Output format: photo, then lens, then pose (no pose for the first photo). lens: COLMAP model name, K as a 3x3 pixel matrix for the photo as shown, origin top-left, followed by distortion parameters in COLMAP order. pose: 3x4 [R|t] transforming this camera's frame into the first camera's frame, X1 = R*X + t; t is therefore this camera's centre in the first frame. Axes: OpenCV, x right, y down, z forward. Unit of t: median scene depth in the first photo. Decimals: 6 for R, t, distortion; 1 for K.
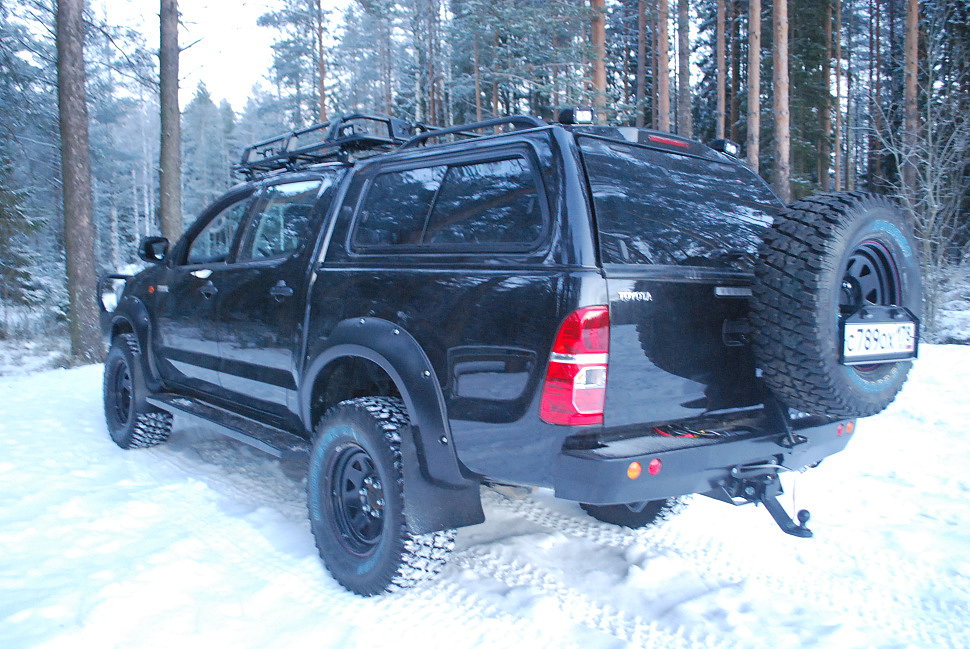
lens RADIAL K [[846.2, 0, 485.0], [0, 846.2, 324.5], [0, 0, 1]] dist [-0.074179, -0.001161]
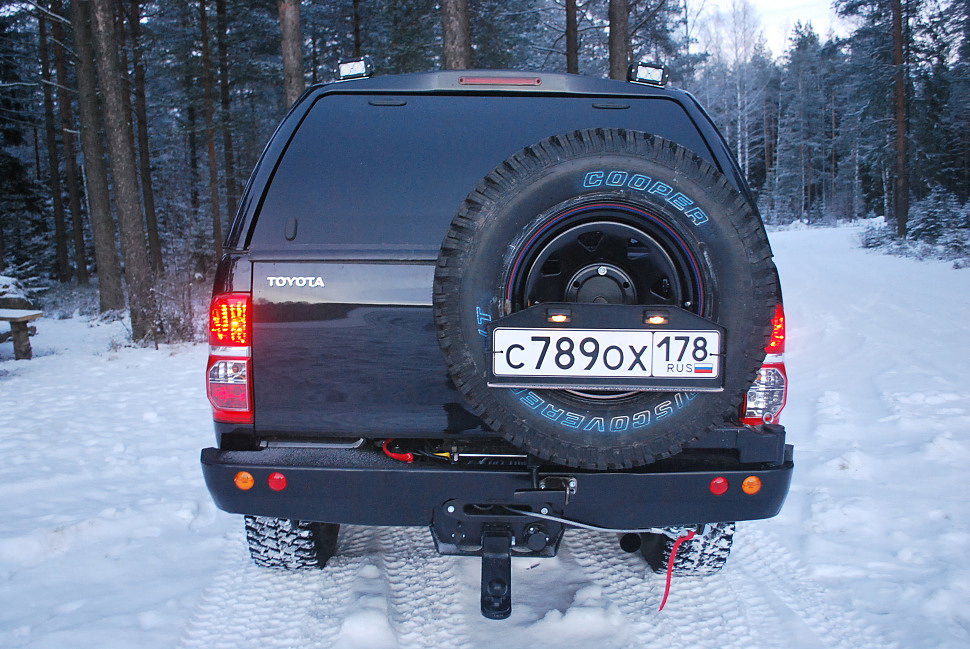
lens RADIAL K [[888.5, 0, 482.9], [0, 888.5, 328.1], [0, 0, 1]] dist [-0.079397, 0.001852]
pose [[0.766632, 0.055864, -0.639651, 0.824892], [-0.023822, 0.997997, 0.058608, -0.040283], [0.641644, -0.029693, 0.766427, 0.395565]]
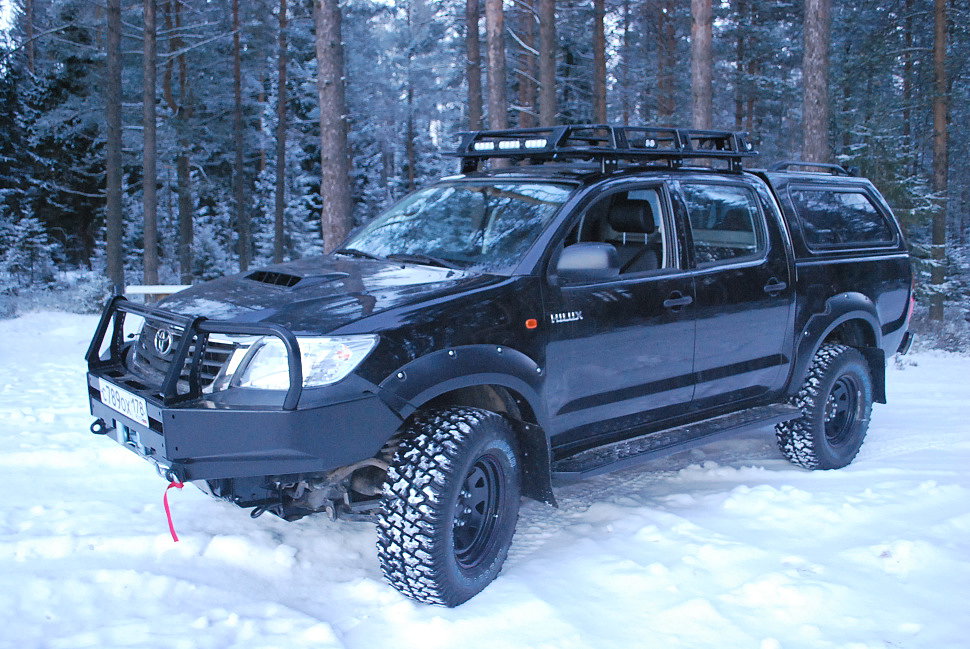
lens RADIAL K [[911.7, 0, 485.0], [0, 911.7, 324.5], [0, 0, 1]] dist [-0.065457, 0.004672]
pose [[0.227252, 0.091820, -0.969498, 1.473459], [-0.088882, 0.993345, 0.073244, -0.100757], [0.969771, 0.069526, 0.233901, 1.110839]]
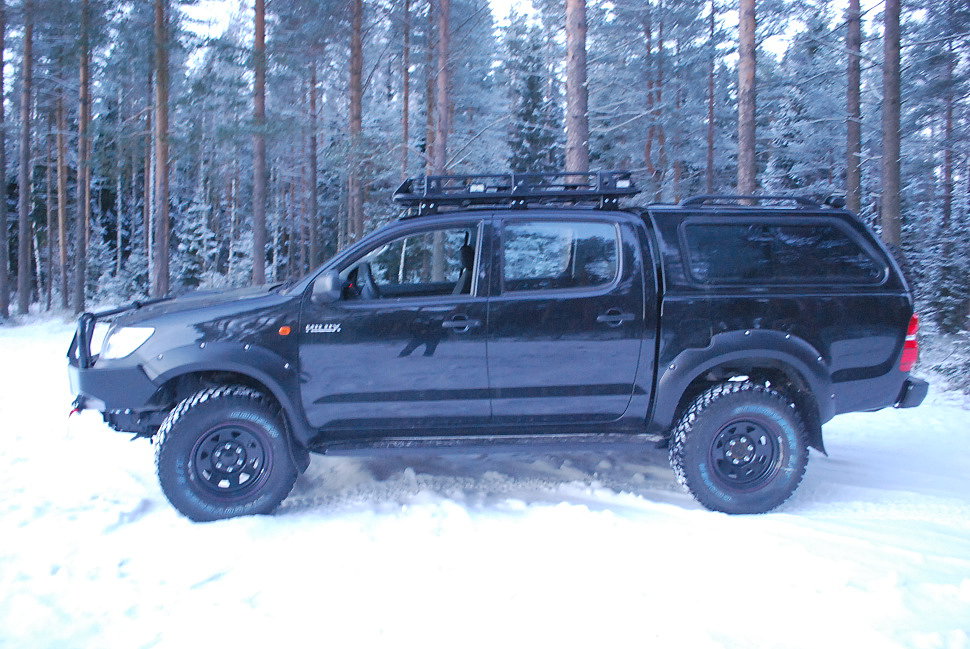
lens RADIAL K [[766.7, 0, 479.4], [0, 766.7, 323.4], [0, 0, 1]] dist [-0.083780, 0.012949]
pose [[-0.411220, 0.052536, -0.910021, 1.403637], [-0.096261, 0.990253, 0.100666, -0.207776], [0.906439, 0.128996, -0.402154, 2.385976]]
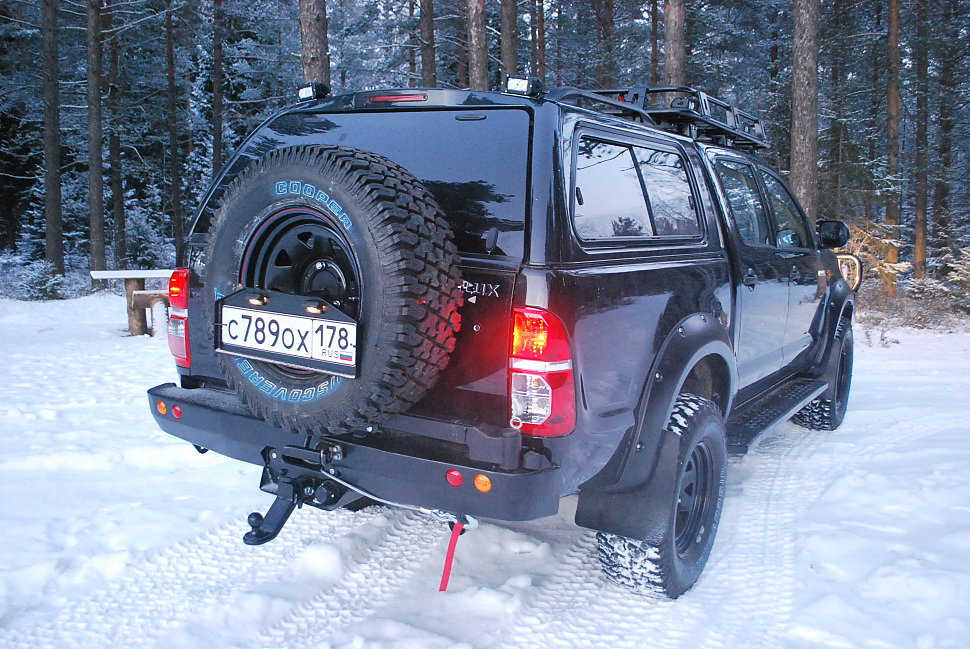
lens RADIAL K [[895.0, 0, 485.0], [0, 895.0, 324.5], [0, 0, 1]] dist [-0.067604, 0.007030]
pose [[0.311838, 0.109753, -0.943775, 1.286433], [-0.084130, 0.992594, 0.087632, -0.078772], [0.946403, 0.052073, 0.318762, 0.889579]]
